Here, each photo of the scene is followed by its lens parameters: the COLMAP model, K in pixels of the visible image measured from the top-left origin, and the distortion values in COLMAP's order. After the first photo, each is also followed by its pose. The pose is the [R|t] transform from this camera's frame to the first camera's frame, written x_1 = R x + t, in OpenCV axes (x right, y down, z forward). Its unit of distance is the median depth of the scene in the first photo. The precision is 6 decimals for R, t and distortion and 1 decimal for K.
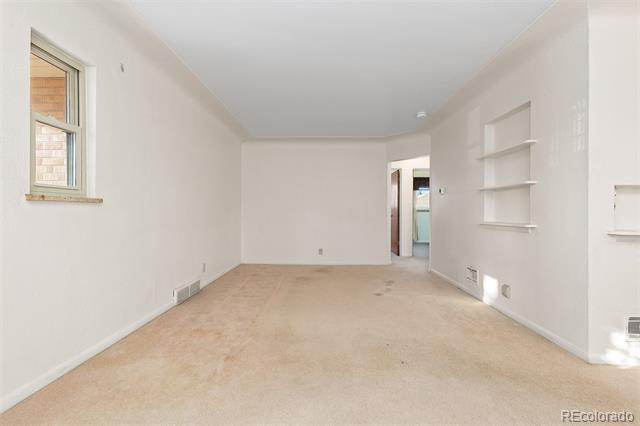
lens RADIAL K [[289.8, 0, 317.3], [0, 289.8, 212.8], [0, 0, 1]] dist [0.007279, -0.001307]
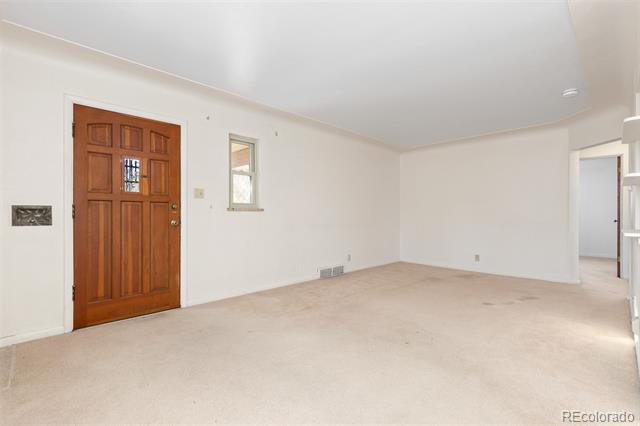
lens RADIAL K [[289.8, 0, 316.0], [0, 289.8, 212.8], [0, 0, 1]] dist [0.007279, -0.001307]
pose [[0.712950, -0.006859, -0.701182, 0.614606], [-0.000924, 0.999942, -0.010721, -0.000913], [0.701215, 0.008292, 0.712902, -0.074387]]
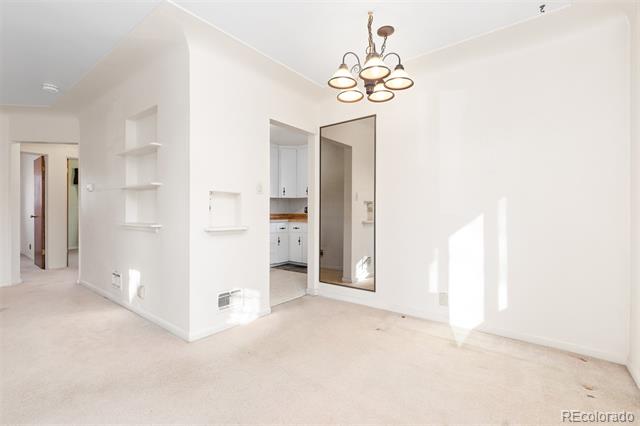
lens RADIAL K [[289.8, 0, 316.8], [0, 289.8, 213.6], [0, 0, 1]] dist [0.007279, -0.001307]
pose [[0.586694, -0.005067, 0.809793, 0.207546], [0.000277, 0.999982, 0.006056, -0.003915], [-0.809809, -0.003329, 0.586685, -0.067901]]
